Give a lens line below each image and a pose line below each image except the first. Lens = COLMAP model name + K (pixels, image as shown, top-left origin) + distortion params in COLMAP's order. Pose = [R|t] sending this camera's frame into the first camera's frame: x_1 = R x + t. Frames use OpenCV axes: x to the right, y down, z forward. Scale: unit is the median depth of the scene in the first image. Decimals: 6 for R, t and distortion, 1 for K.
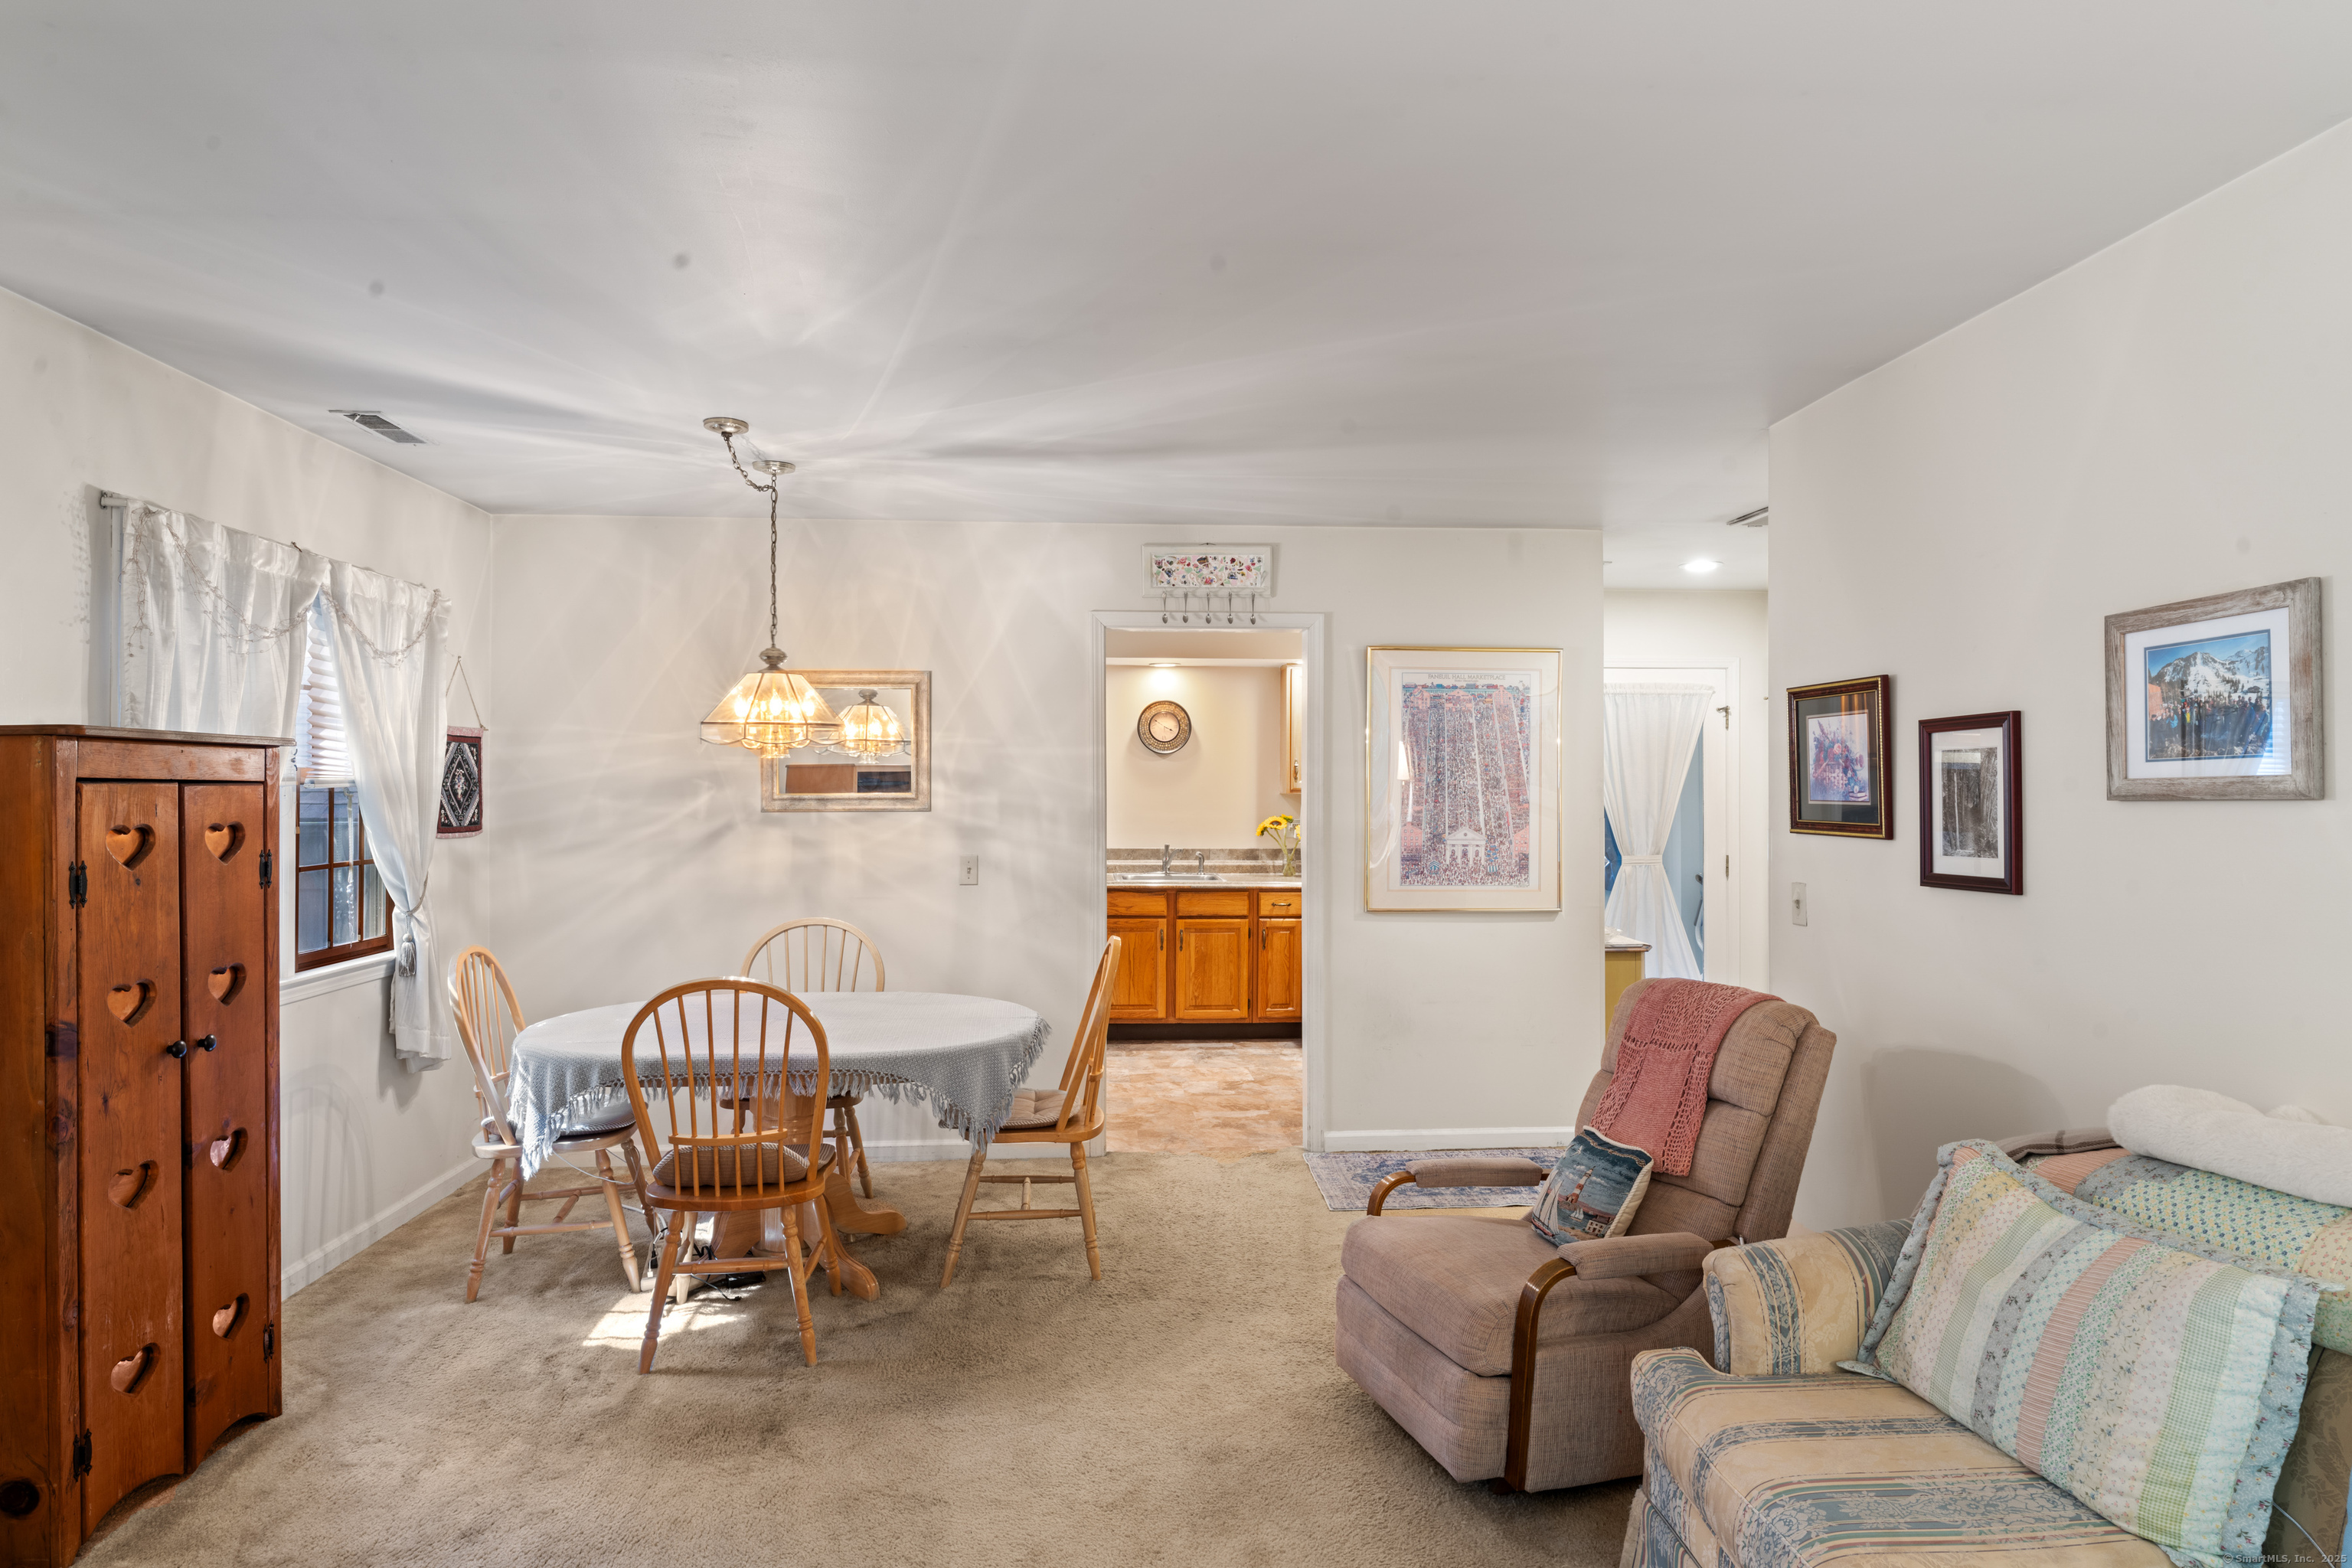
lens RADIAL K [[1314.8, 0, 1176.0], [0, 1314.8, 784.0], [0, 0, 1]] dist [-0.001070, -0.000232]
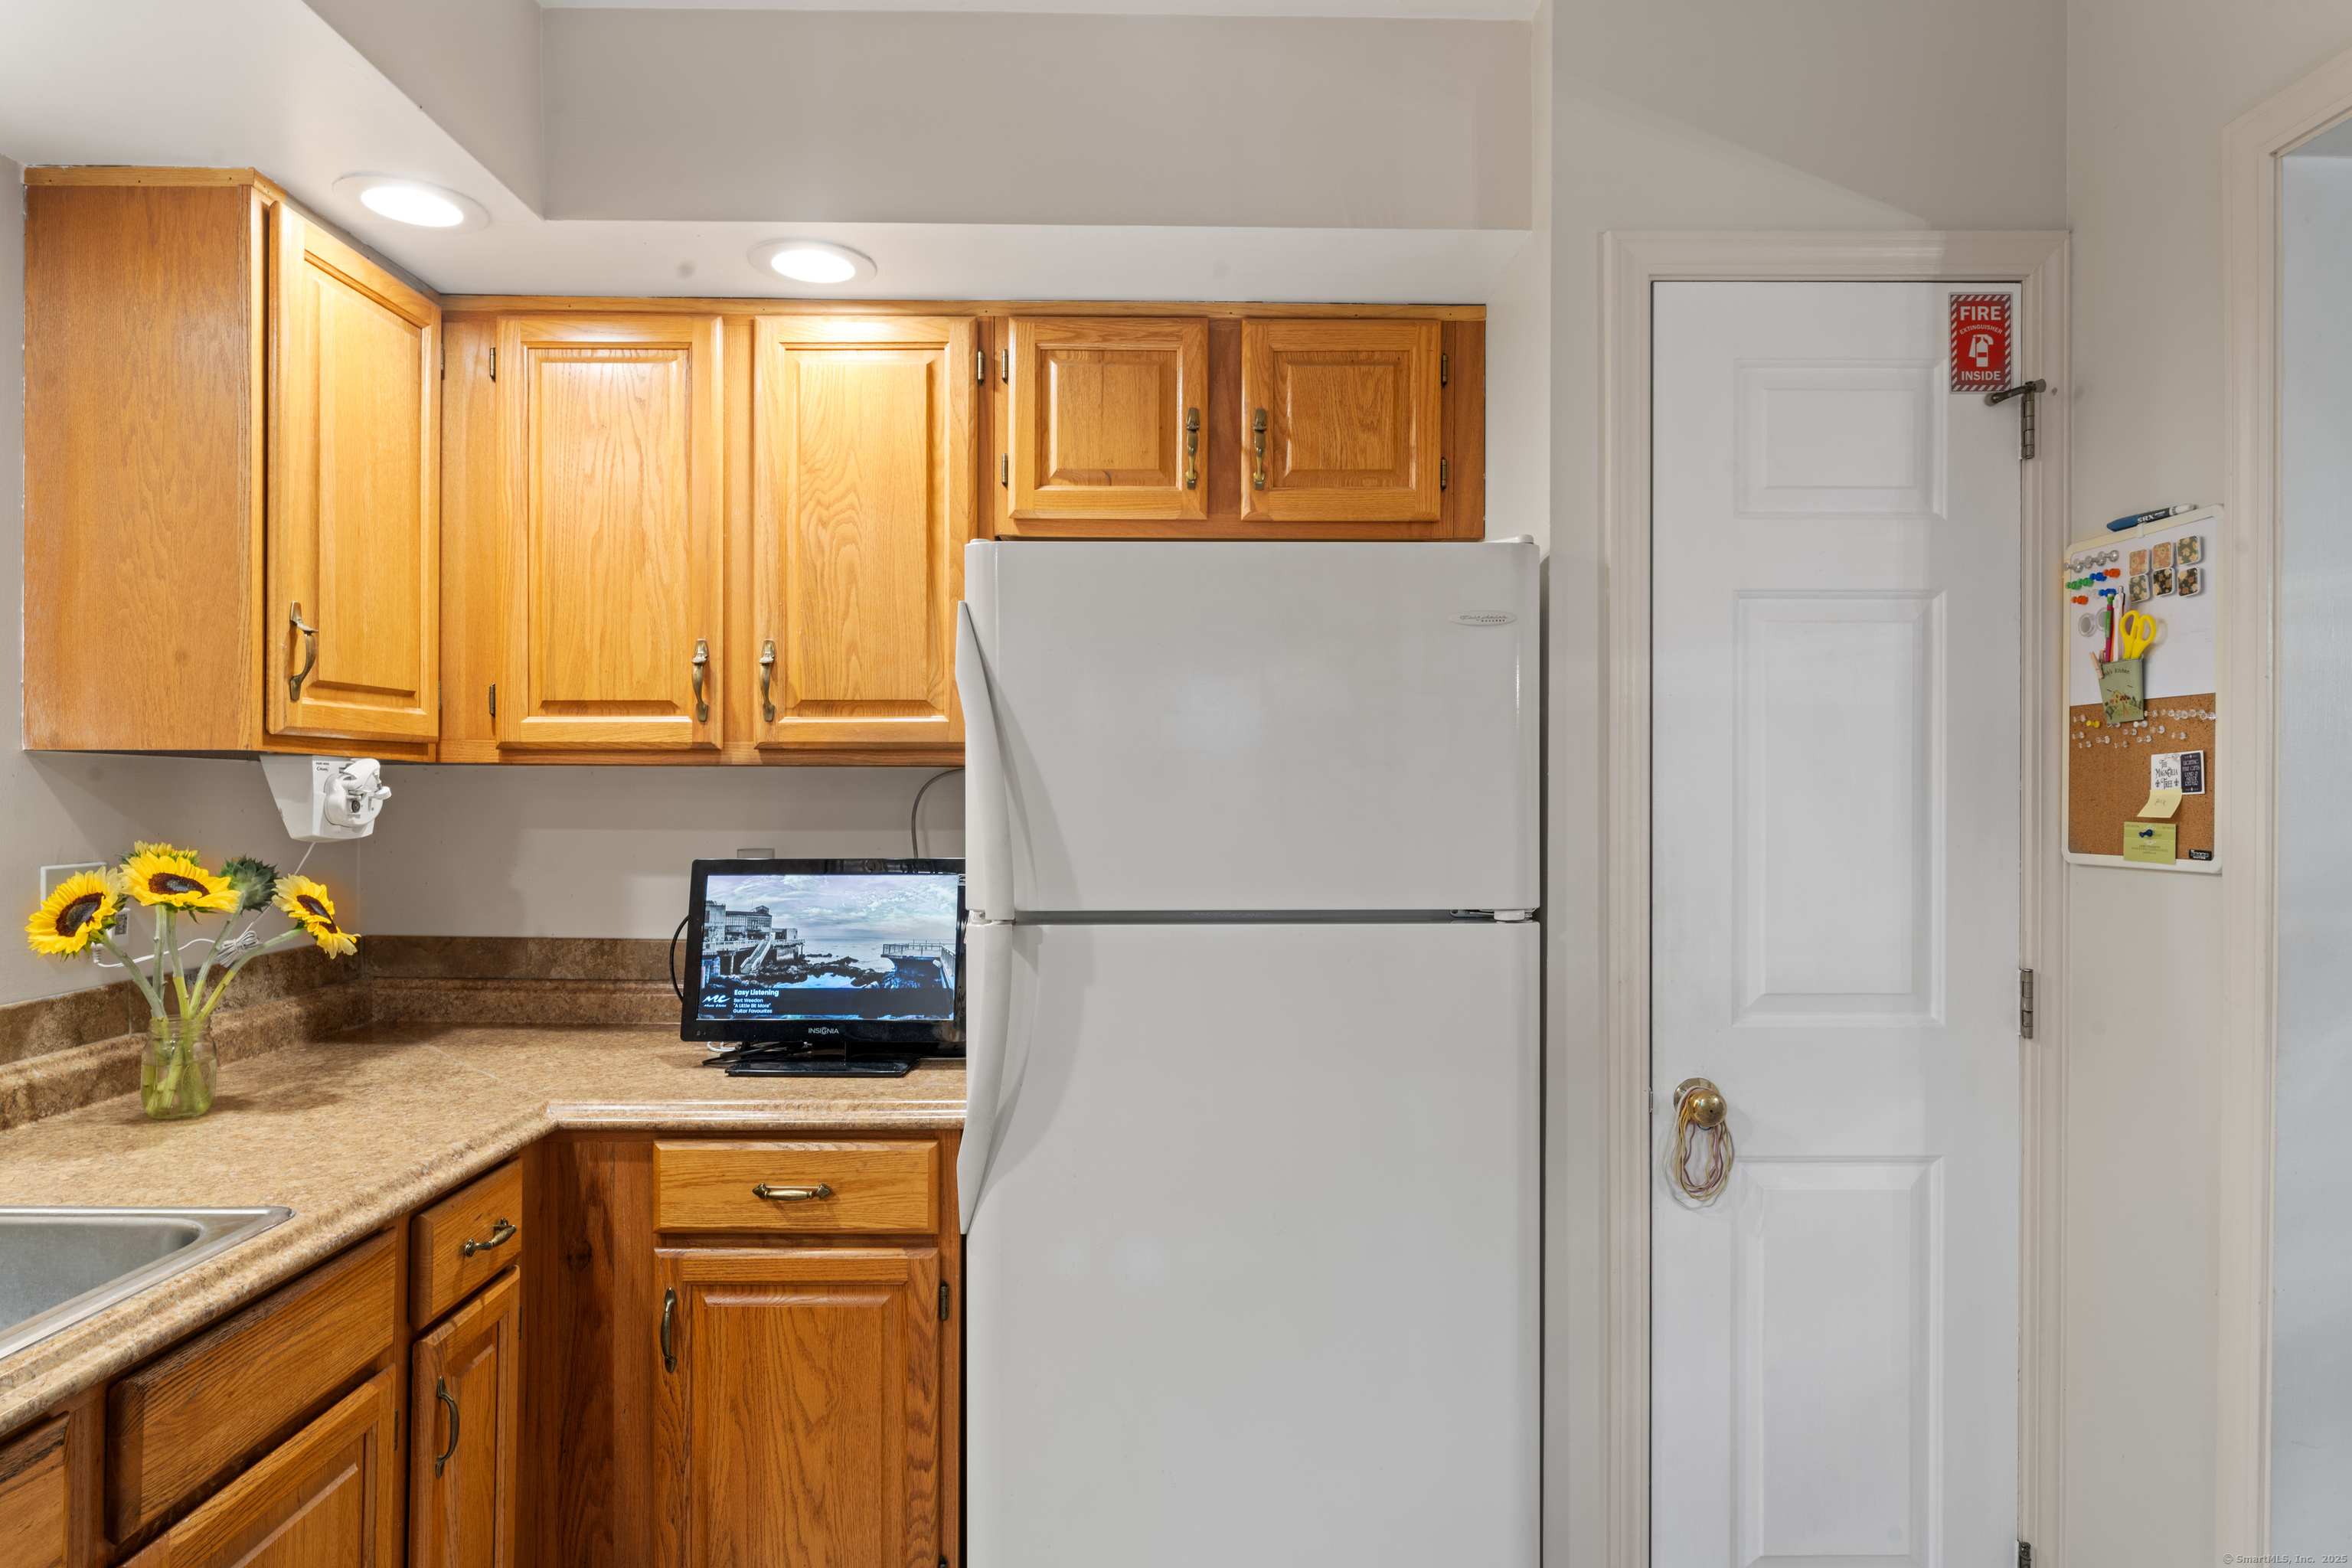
lens RADIAL K [[1365.7, 0, 1181.2], [0, 1365.7, 793.2], [0, 0, 1]] dist [-0.000664, -0.001375]
pose [[0.055839, 0.000230, 0.998440, -0.139079], [-0.008206, 0.999966, 0.000229, 0.013120], [-0.998406, -0.008206, 0.055839, 0.817460]]
